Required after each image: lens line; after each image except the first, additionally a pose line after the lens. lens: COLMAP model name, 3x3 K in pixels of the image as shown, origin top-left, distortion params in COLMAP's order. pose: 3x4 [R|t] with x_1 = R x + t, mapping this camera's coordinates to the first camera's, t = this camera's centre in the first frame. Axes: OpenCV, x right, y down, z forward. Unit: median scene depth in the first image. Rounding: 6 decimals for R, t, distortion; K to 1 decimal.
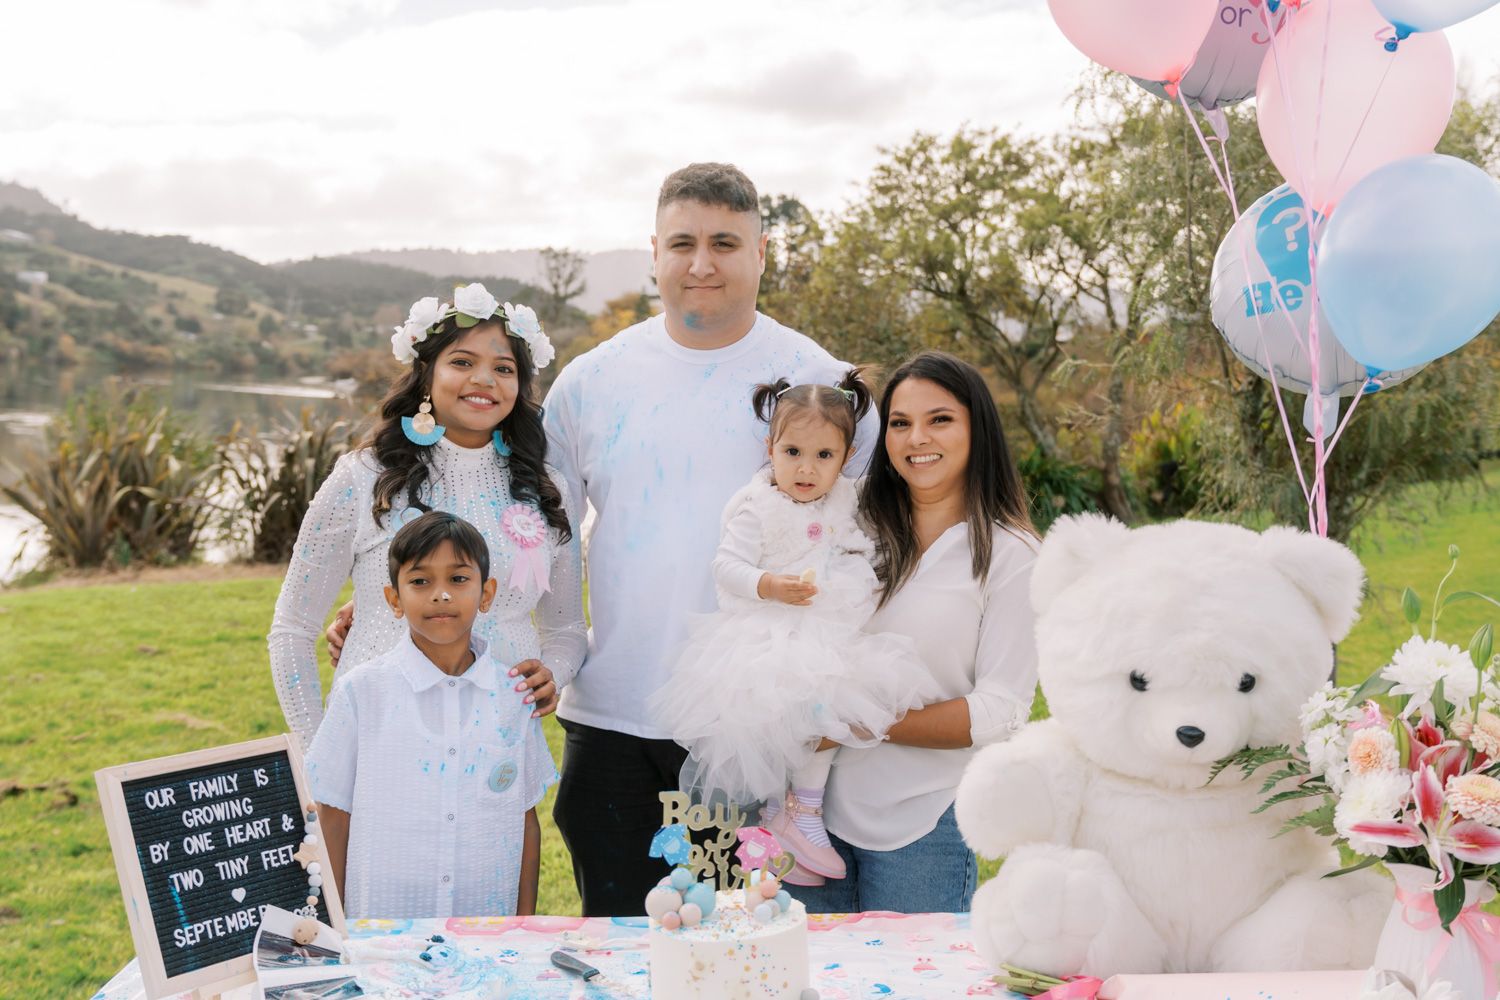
lens RADIAL K [[1674.2, 0, 779.3], [0, 1674.2, 509.3], [0, 0, 1]] dist [0.009905, -0.019365]
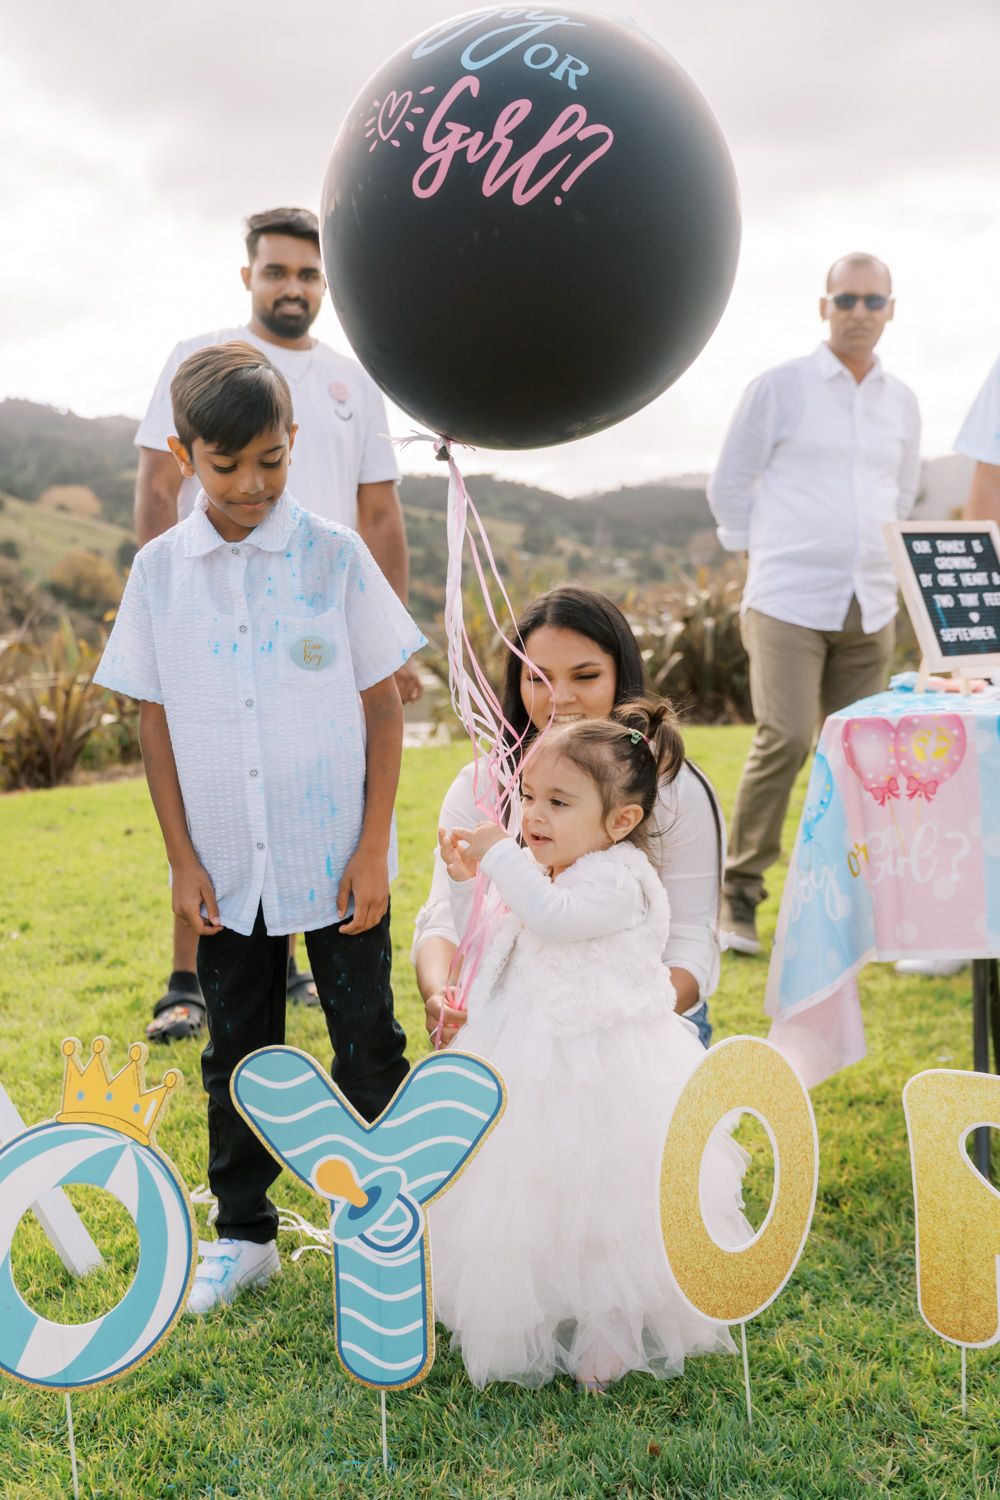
lens RADIAL K [[1899.5, 0, 500.0], [0, 1899.5, 750.0], [0, 0, 1]] dist [0.014885, -0.028092]
pose [[0.943015, -0.029329, -0.331455, -0.168836], [0.028039, 0.999569, -0.008674, 0.343905], [0.331566, -0.001114, 0.943431, -0.660851]]
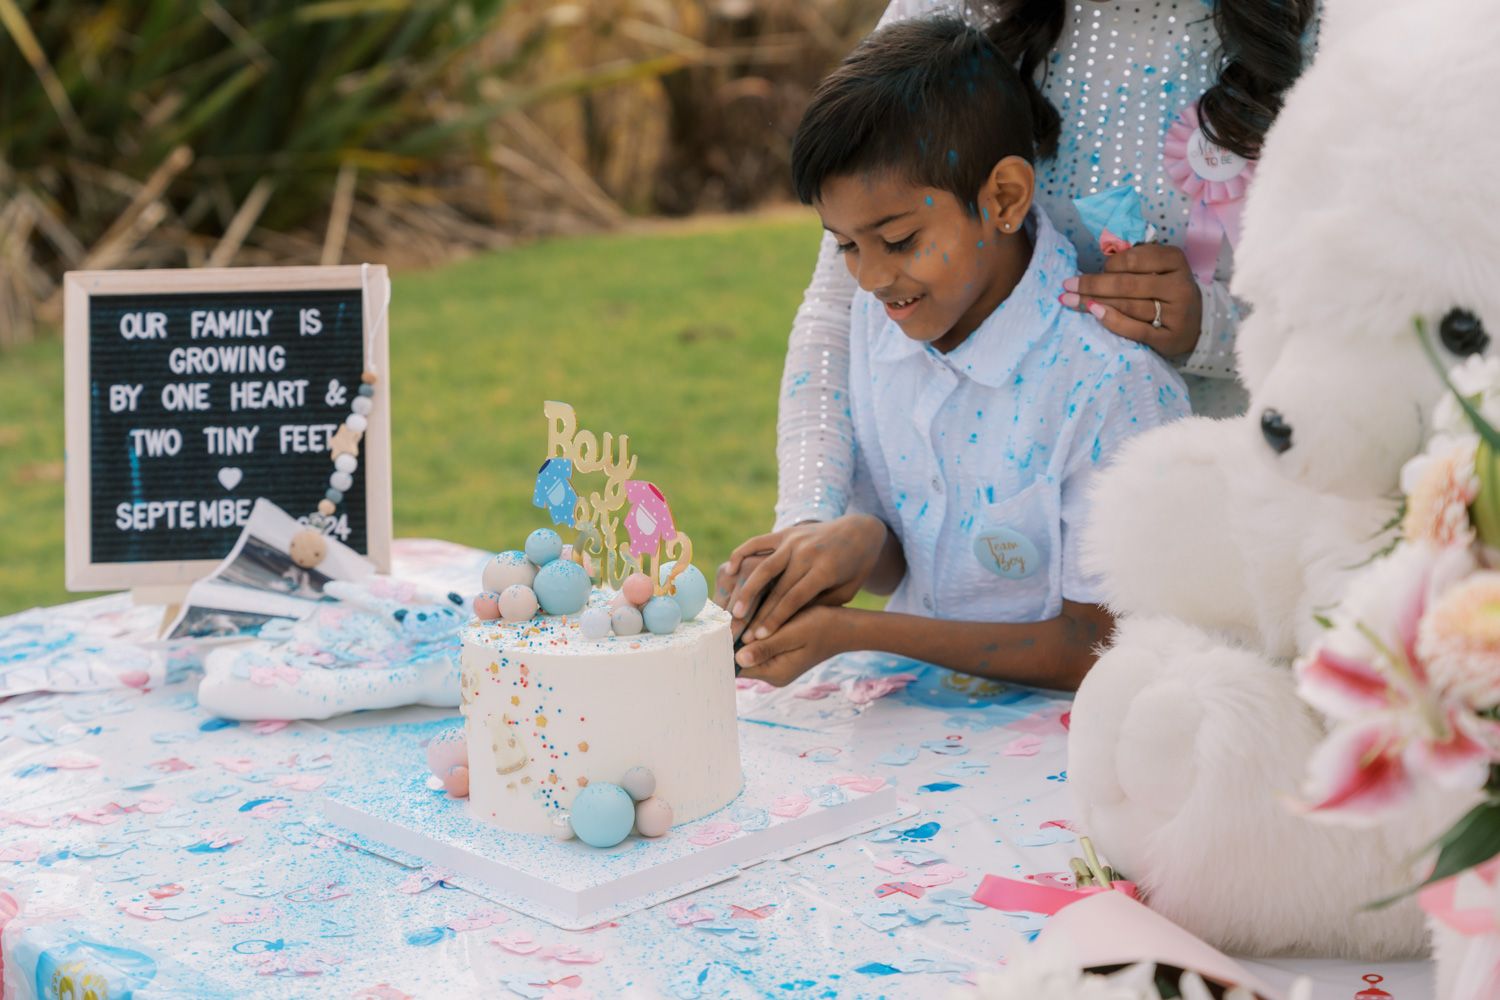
lens RADIAL K [[2919.9, 0, 750.0], [0, 2919.9, 500.0], [0, 0, 1]] dist [-0.034533, -0.005755]
pose [[0.653089, 0.147790, -0.742720, 0.723754], [-0.032712, 0.985362, 0.167308, 0.027538], [0.756574, -0.084971, 0.648363, 0.369934]]
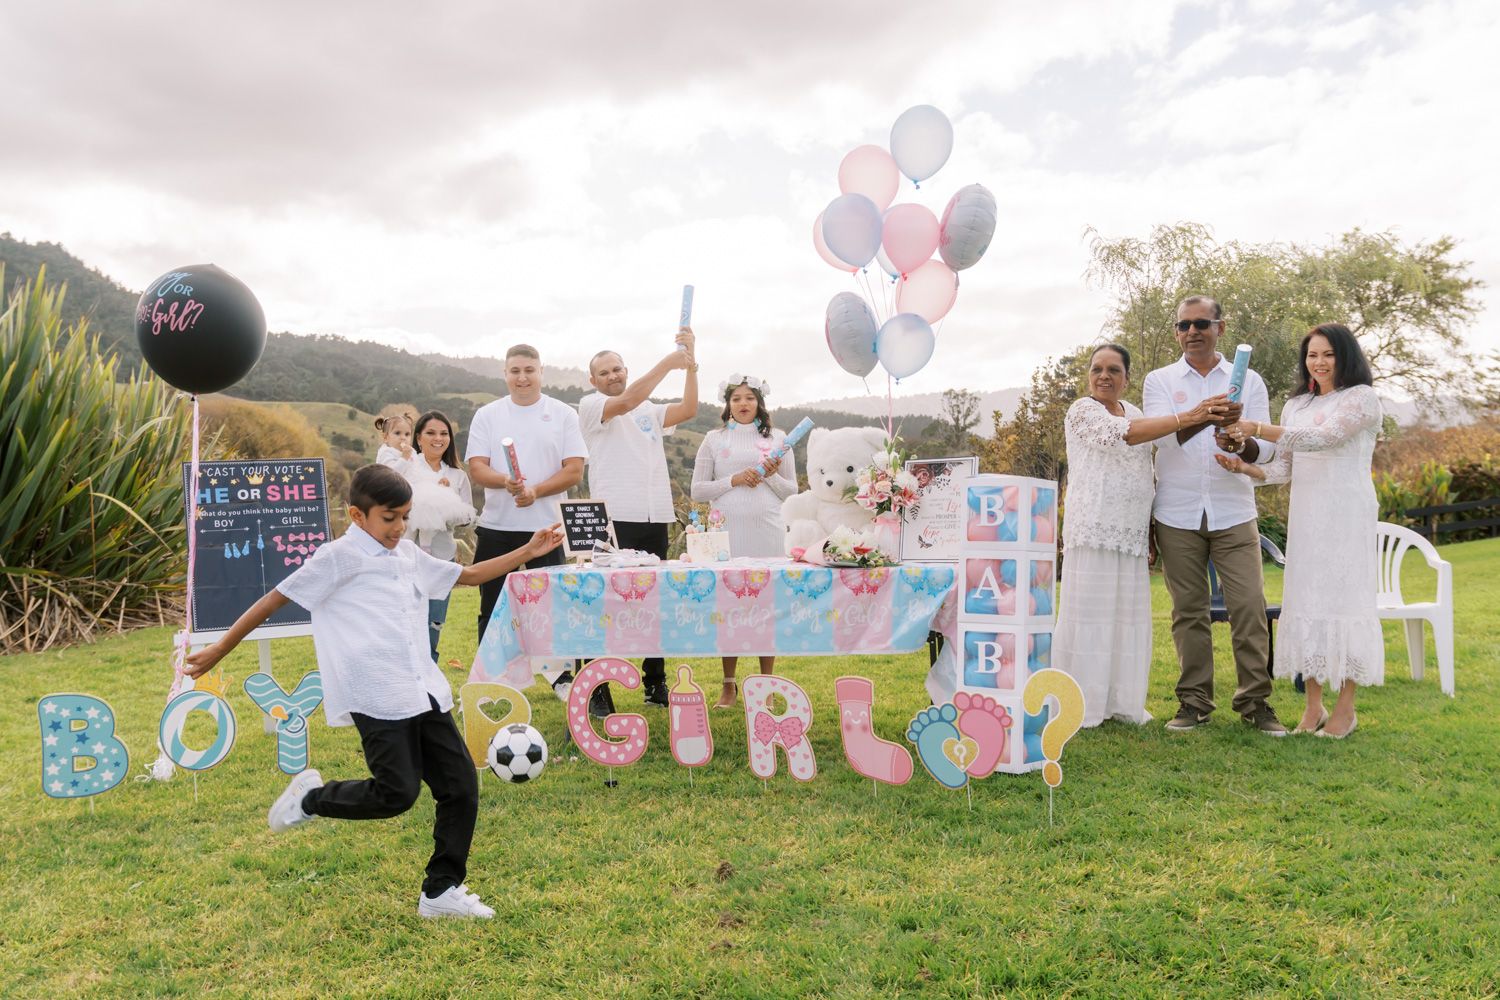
lens RADIAL K [[1309.5, 0, 724.2], [0, 1309.5, 502.3], [0, 0, 1]] dist [-0.004312, 0.002532]
pose [[0.950305, -0.036149, -0.309216, 0.879039], [0.013972, 0.997187, -0.073636, 0.374318], [0.311008, 0.065656, 0.948137, -1.705486]]
